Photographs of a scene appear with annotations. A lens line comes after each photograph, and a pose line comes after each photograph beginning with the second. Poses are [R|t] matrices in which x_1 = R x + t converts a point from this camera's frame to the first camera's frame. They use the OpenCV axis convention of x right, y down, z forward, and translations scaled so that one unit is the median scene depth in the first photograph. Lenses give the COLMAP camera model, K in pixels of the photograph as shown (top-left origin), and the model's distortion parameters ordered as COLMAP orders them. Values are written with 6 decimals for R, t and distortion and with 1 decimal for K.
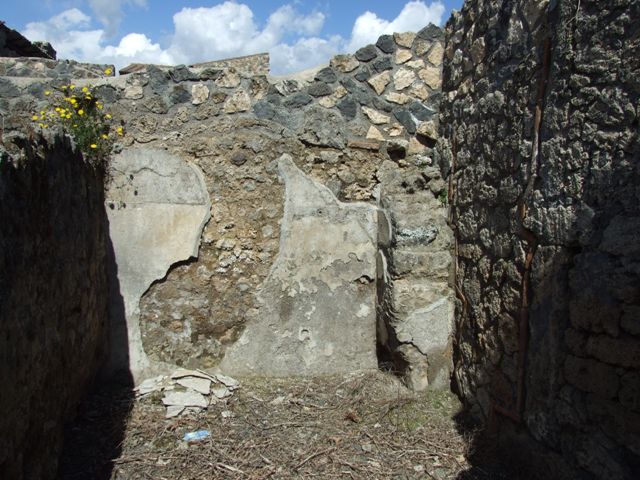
lens RADIAL K [[475.7, 0, 250.2], [0, 475.7, 297.6], [0, 0, 1]] dist [0.010238, -0.028411]
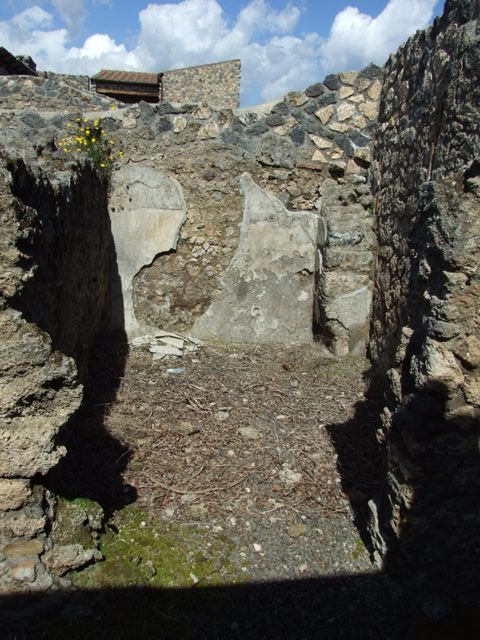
lens RADIAL K [[508.4, 0, 195.5], [0, 508.4, 320.7], [0, 0, 1]] dist [-0.067154, 0.058745]
pose [[0.999091, 0.028702, -0.031529, -0.006034], [-0.028212, 0.999476, 0.015870, 0.087053], [0.031968, -0.014966, 0.999377, -0.401416]]
